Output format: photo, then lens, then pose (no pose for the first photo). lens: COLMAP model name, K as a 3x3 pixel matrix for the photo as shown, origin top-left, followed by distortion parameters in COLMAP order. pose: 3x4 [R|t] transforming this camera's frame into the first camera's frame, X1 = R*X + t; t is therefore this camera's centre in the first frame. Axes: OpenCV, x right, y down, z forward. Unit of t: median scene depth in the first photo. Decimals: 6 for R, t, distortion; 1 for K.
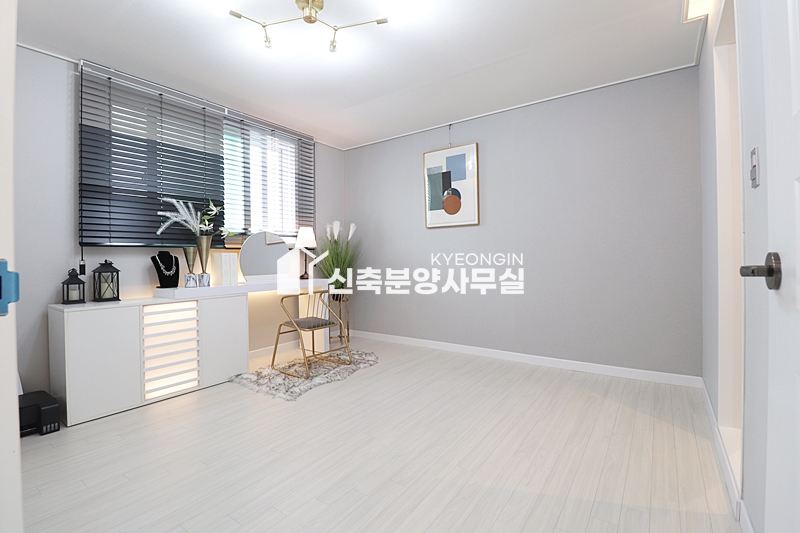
lens RADIAL K [[366.1, 0, 399.2], [0, 366.1, 260.7], [0, 0, 1]] dist [-0.002162, -0.014188]
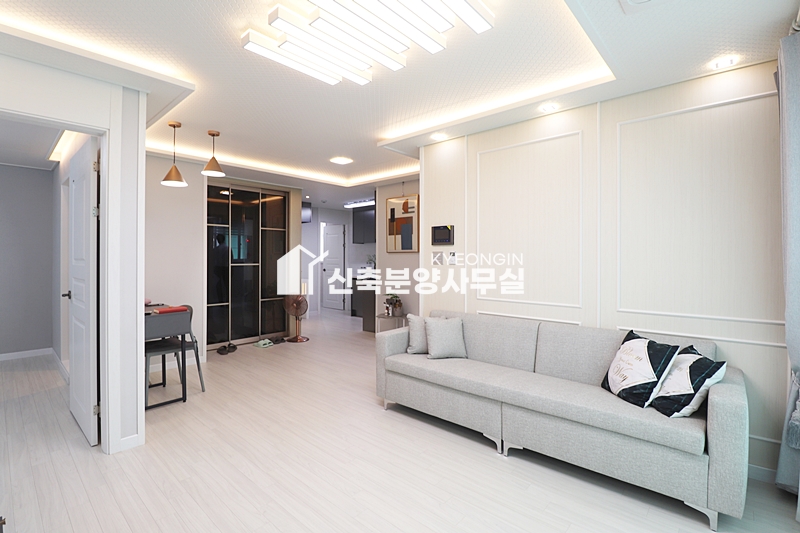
lens RADIAL K [[370.2, 0, 400.0], [0, 370.2, 266.5], [0, 0, 1]] dist [-0.000345, -0.000270]
pose [[0.120483, -0.006216, 0.992696, -1.008765], [0.004967, 0.999972, 0.005658, -0.110306], [-0.992703, 0.004249, 0.120511, -1.212381]]
